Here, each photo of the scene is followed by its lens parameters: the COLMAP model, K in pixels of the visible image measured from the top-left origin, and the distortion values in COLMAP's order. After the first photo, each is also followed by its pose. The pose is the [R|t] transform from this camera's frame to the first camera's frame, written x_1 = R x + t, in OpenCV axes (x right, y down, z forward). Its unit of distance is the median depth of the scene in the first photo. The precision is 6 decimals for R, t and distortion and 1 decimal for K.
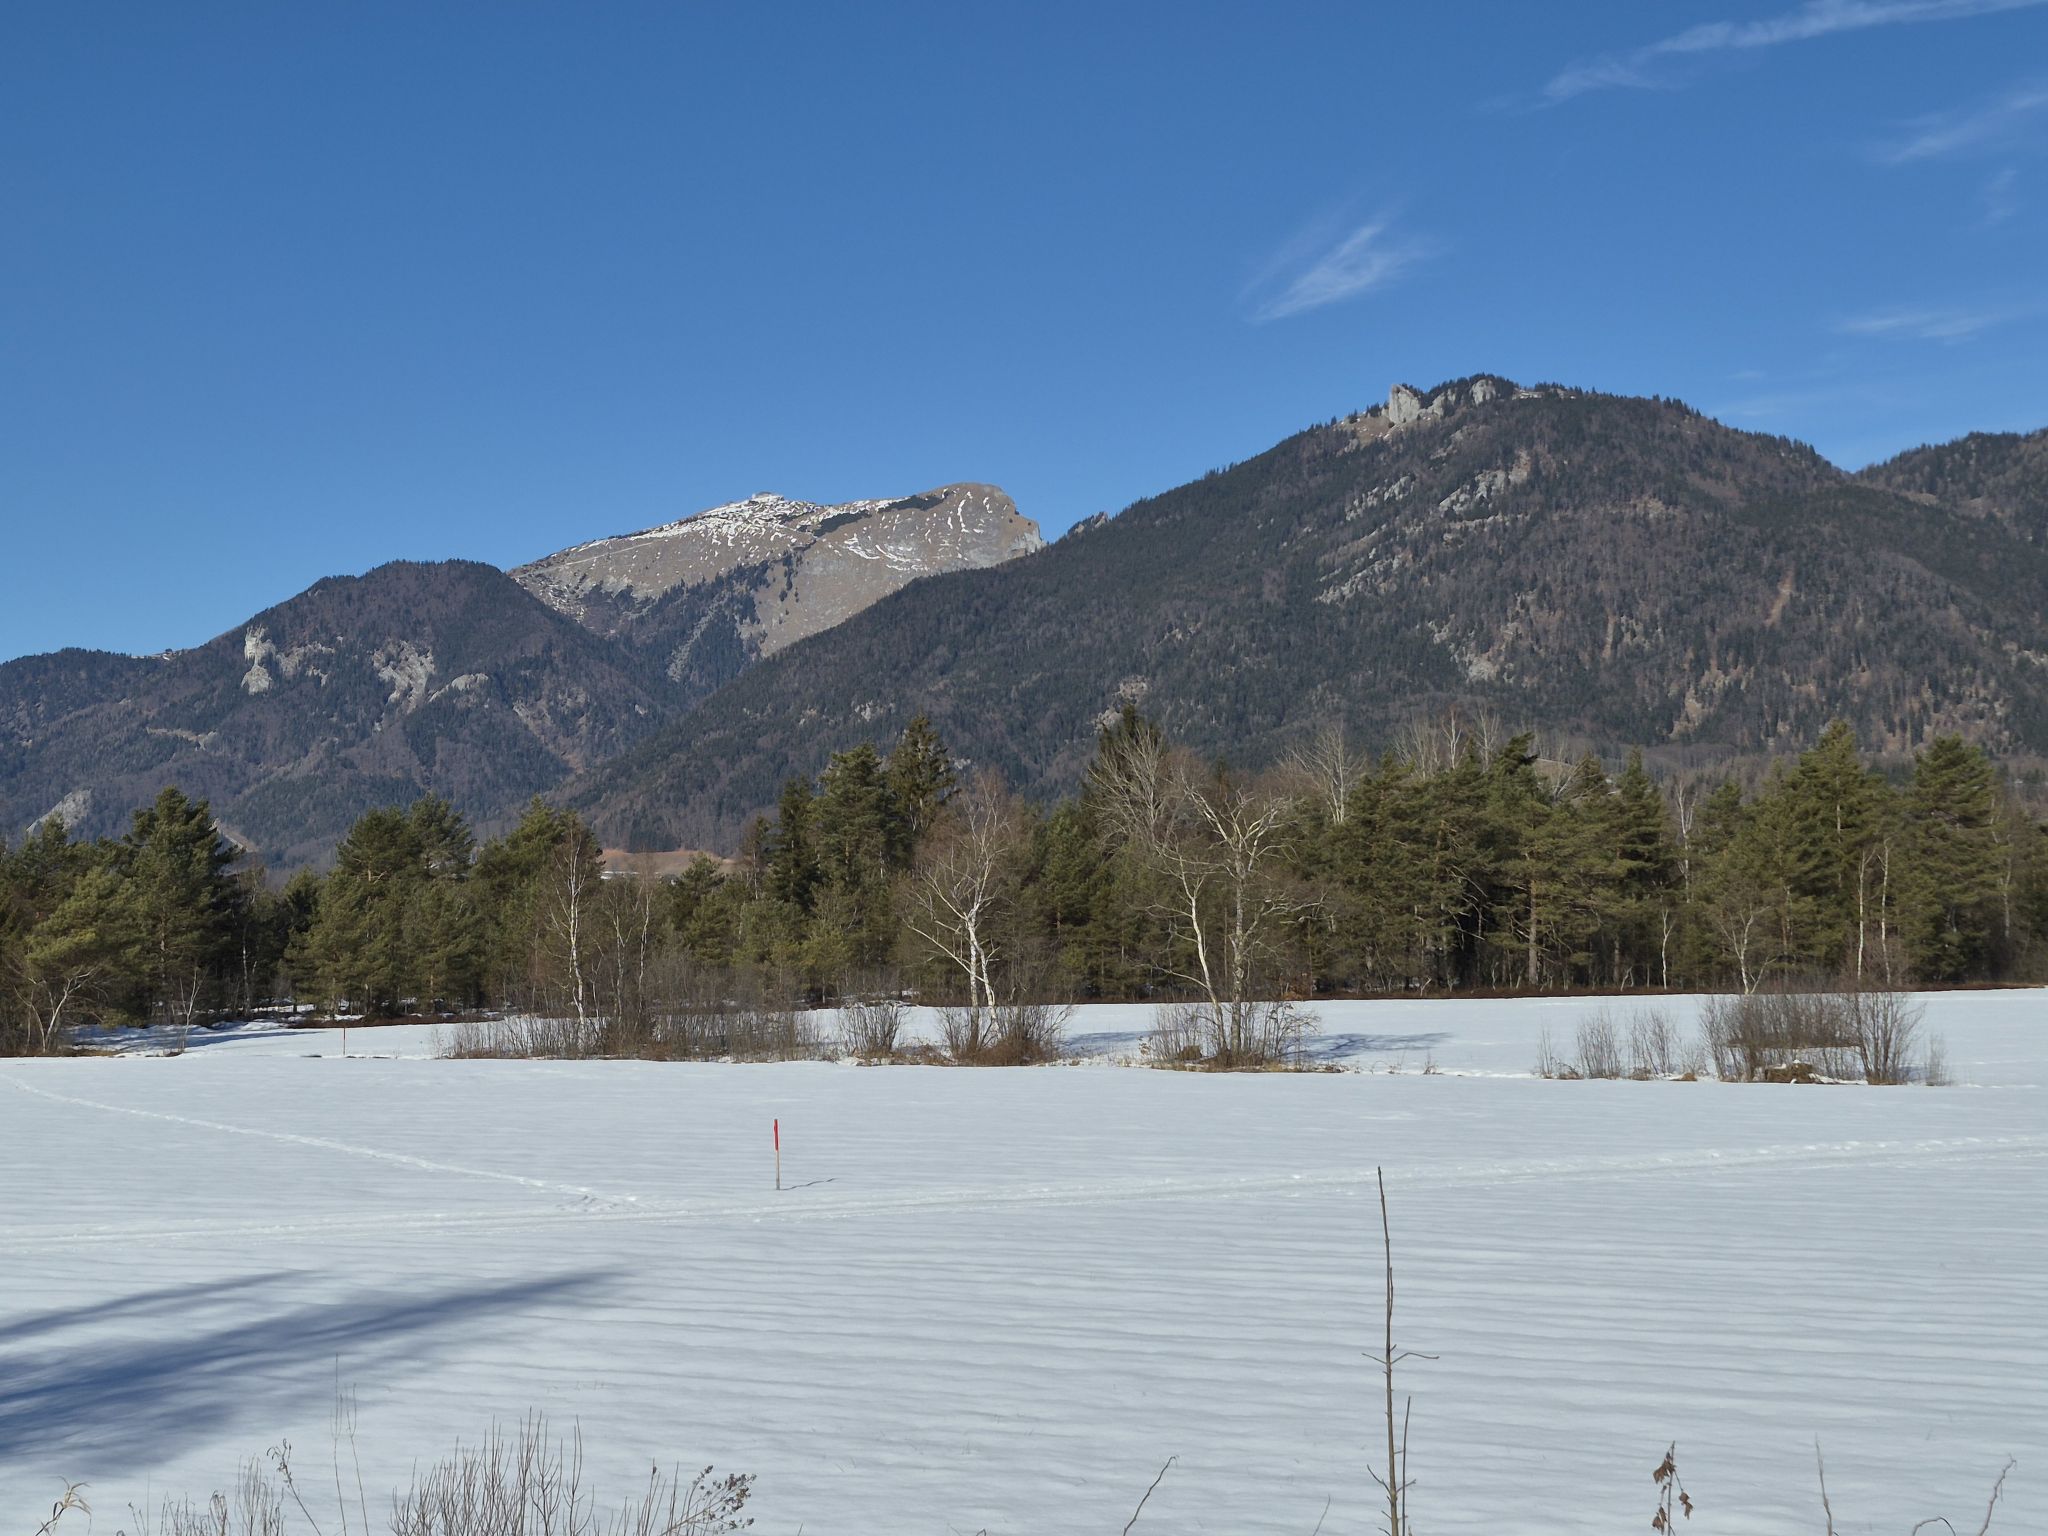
lens RADIAL K [[2614.0, 0, 1024.0], [0, 2614.0, 768.0], [0, 0, 1]] dist [0.155003, -0.212706]
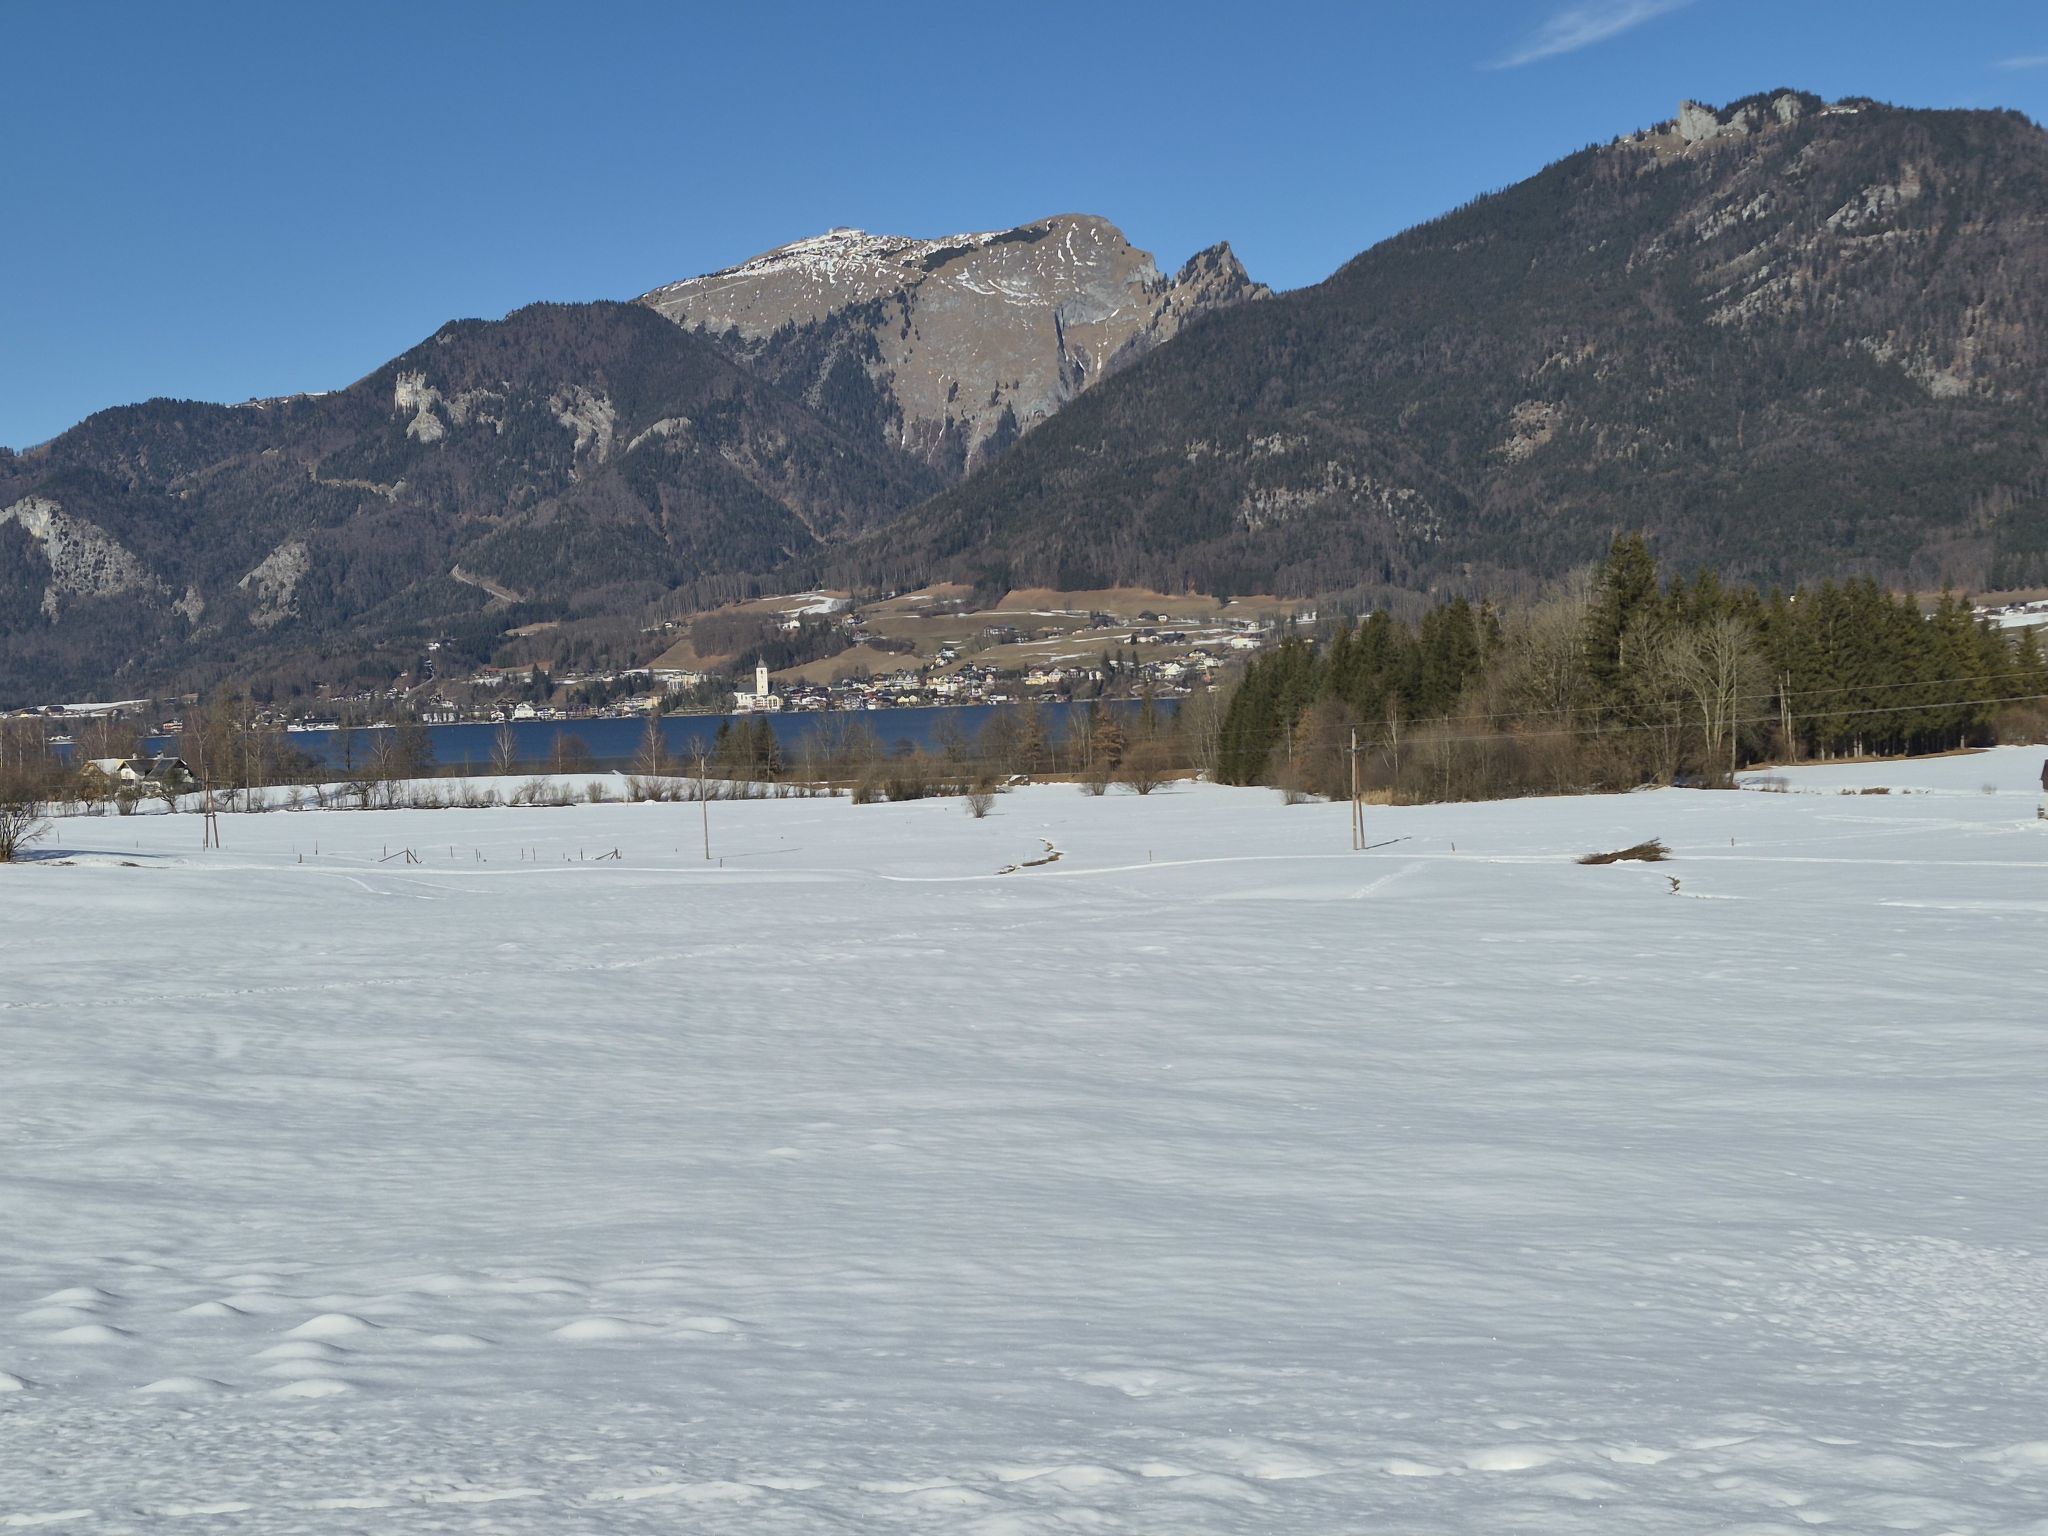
lens RADIAL K [[2614.0, 0, 1024.0], [0, 2614.0, 768.0], [0, 0, 1]] dist [0.155003, -0.212706]
pose [[0.996782, -0.028872, 0.074786, -0.149804], [0.021402, 0.994874, 0.098831, 0.000200], [-0.077256, -0.096913, 0.992290, 0.000044]]
